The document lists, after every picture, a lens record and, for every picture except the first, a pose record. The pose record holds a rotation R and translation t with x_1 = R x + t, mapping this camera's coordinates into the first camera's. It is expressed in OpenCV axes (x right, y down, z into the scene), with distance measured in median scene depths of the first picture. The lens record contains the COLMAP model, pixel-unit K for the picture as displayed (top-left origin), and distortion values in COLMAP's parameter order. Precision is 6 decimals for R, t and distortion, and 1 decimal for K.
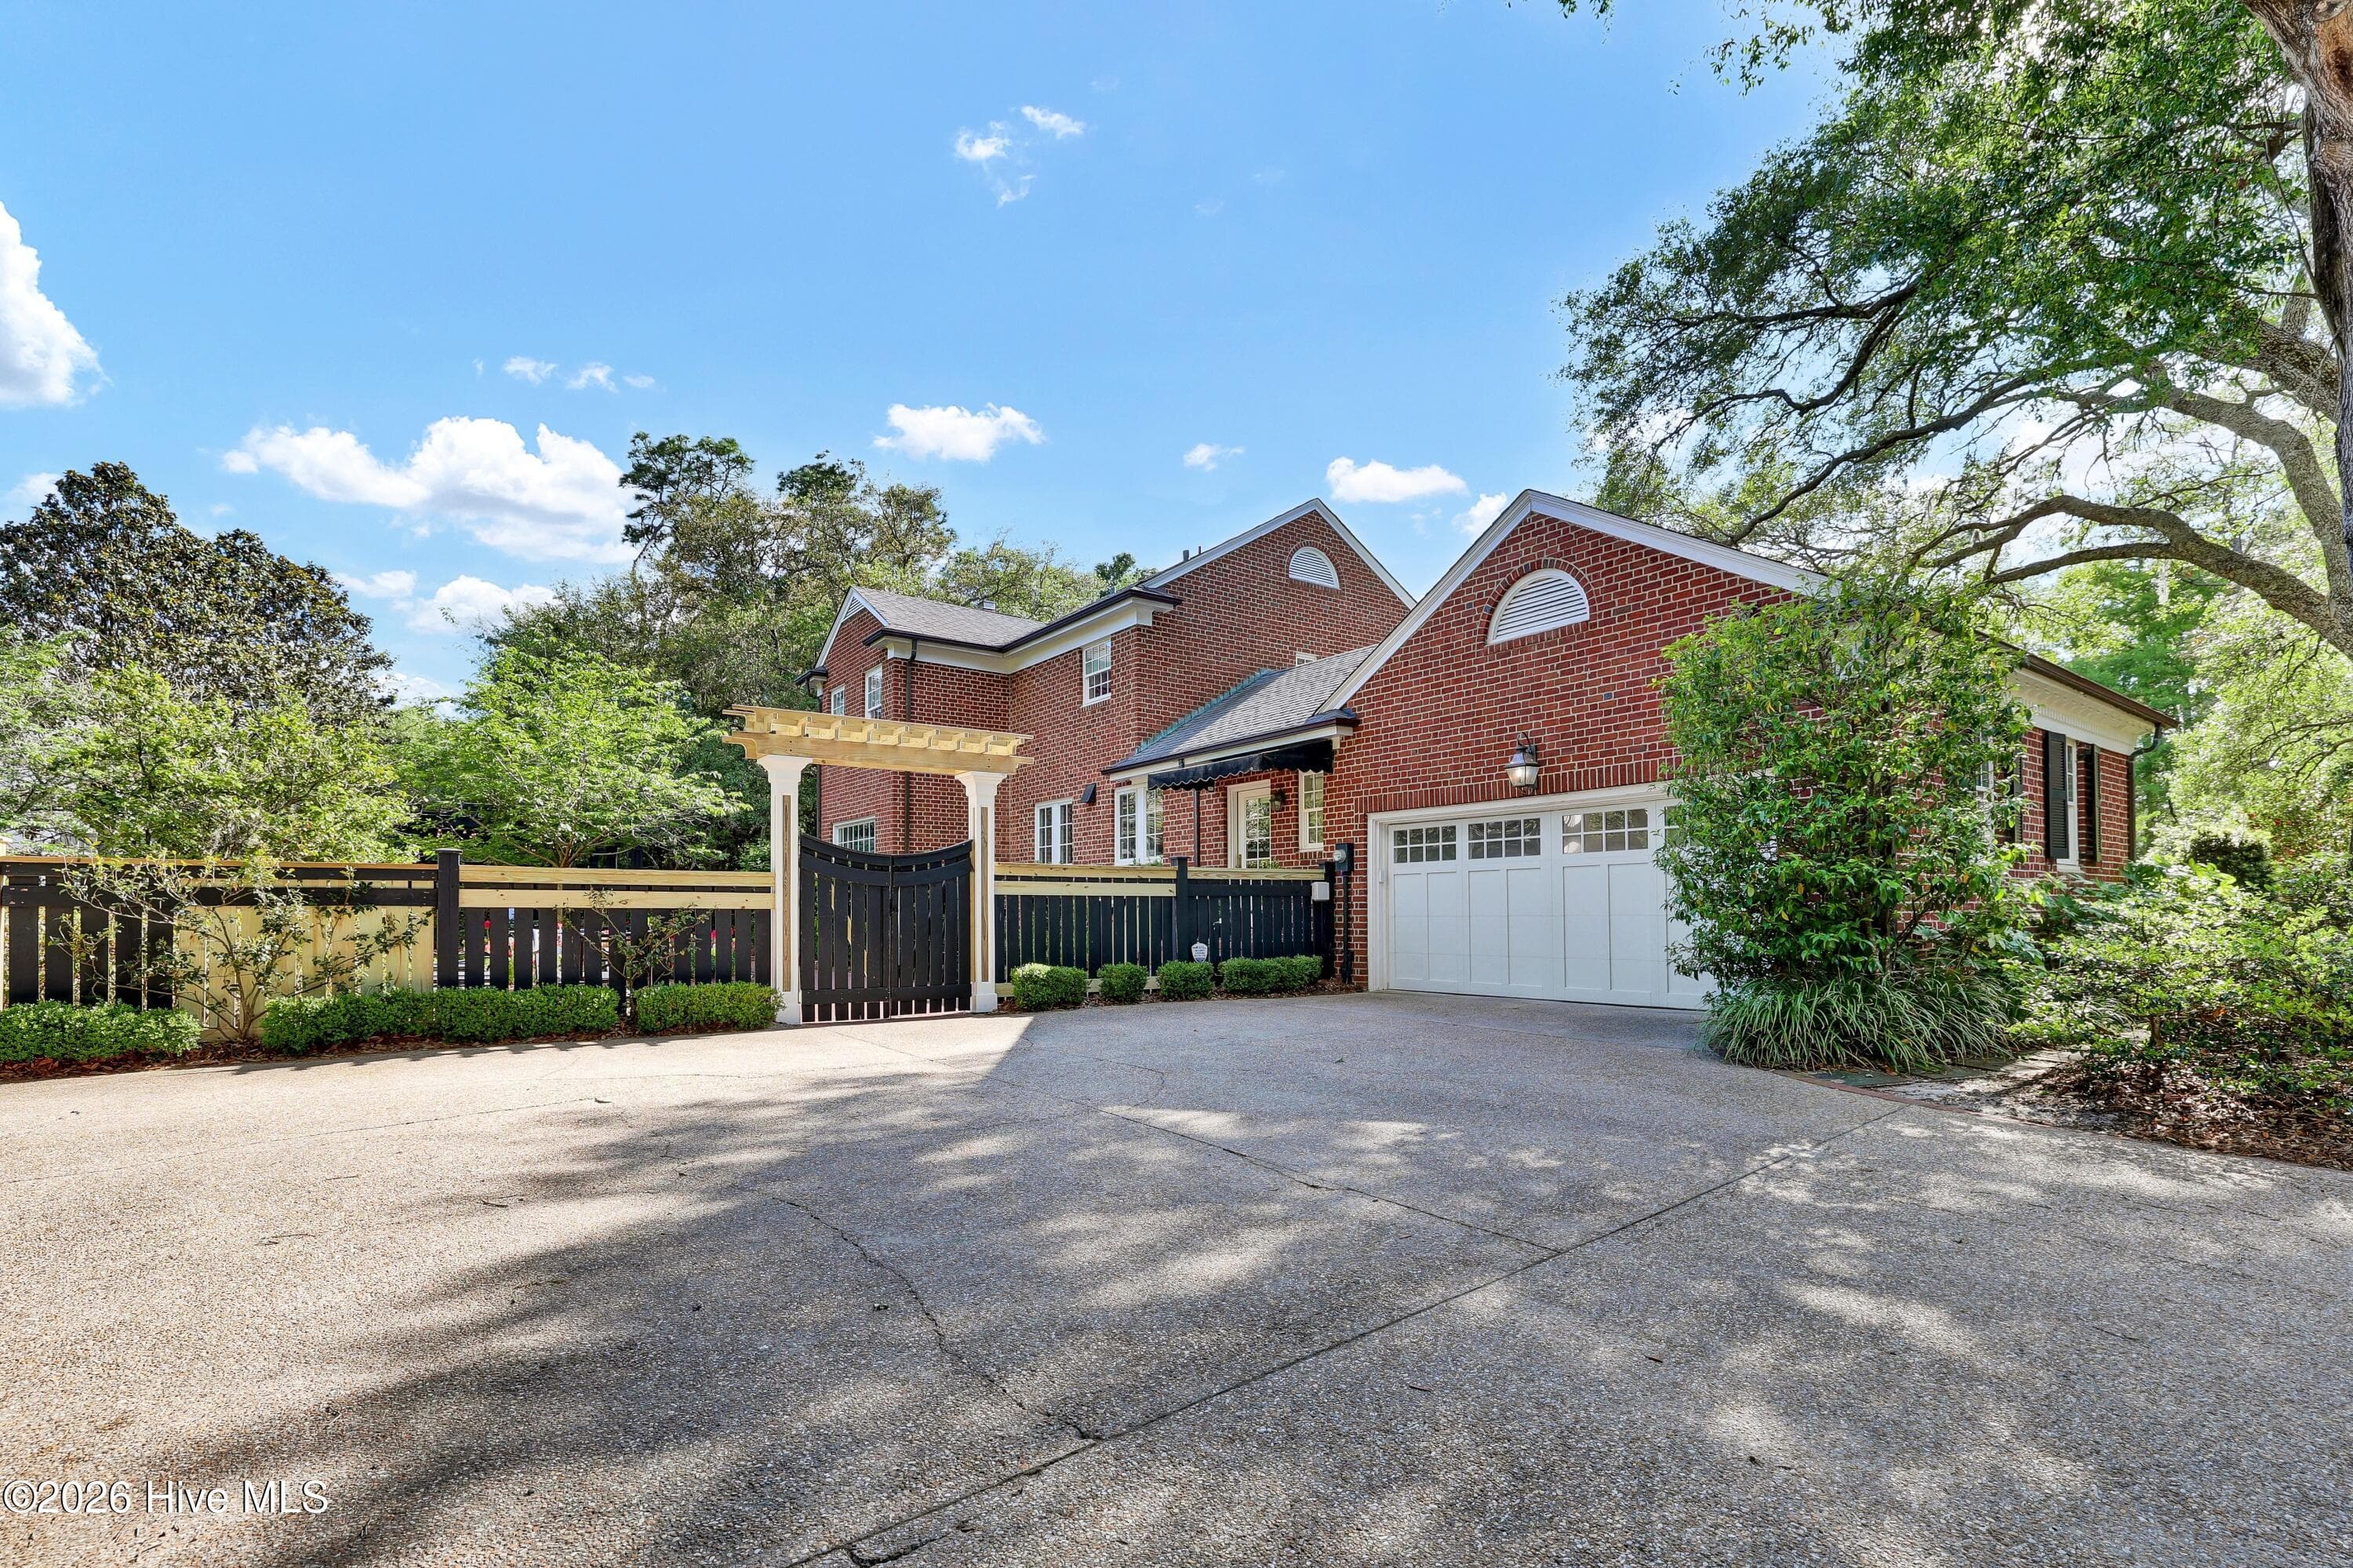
lens RADIAL K [[1074.9, 0, 1244.7], [0, 1074.9, 897.9], [0, 0, 1]] dist [-0.000199, 0.000032]
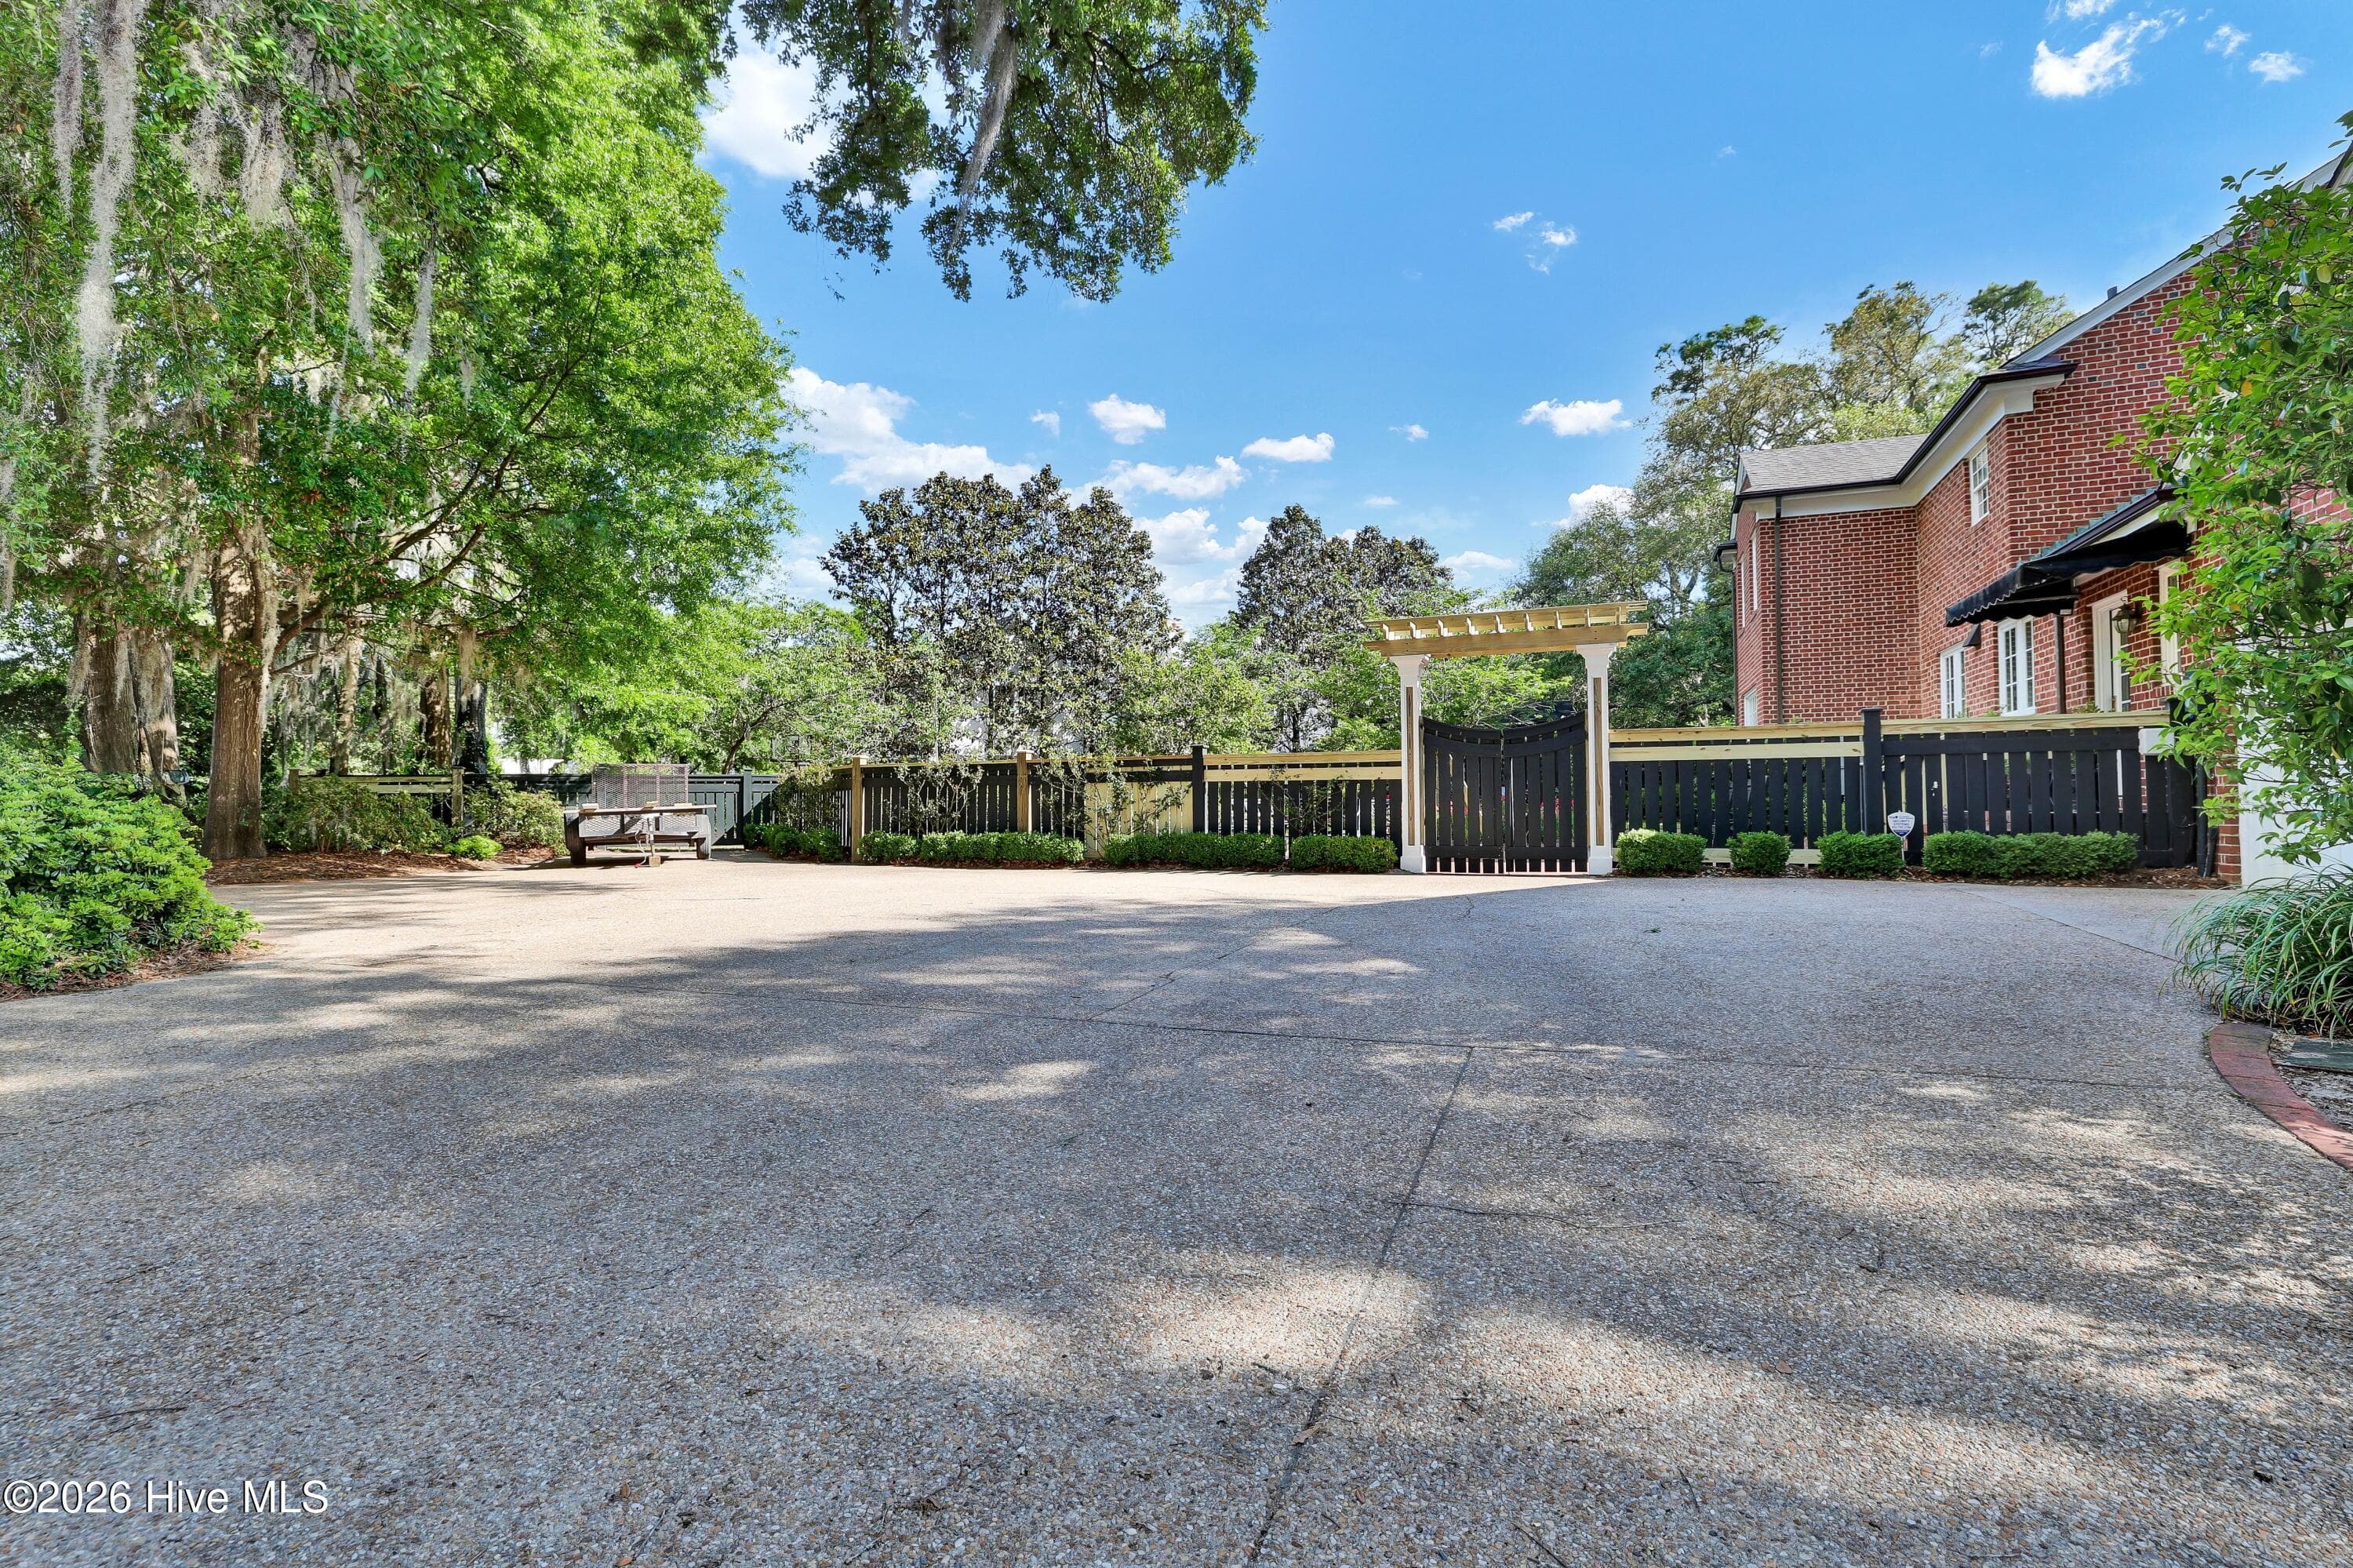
lens RADIAL K [[1043.6, 0, 1176.5], [0, 1043.6, 784.0], [0, 0, 1]] dist [-0.000441, 0.000021]
pose [[0.536334, -0.017433, -0.843826, 0.321868], [0.022904, 0.999719, -0.006096, 0.012597], [0.843695, -0.016057, 0.536583, 0.097734]]
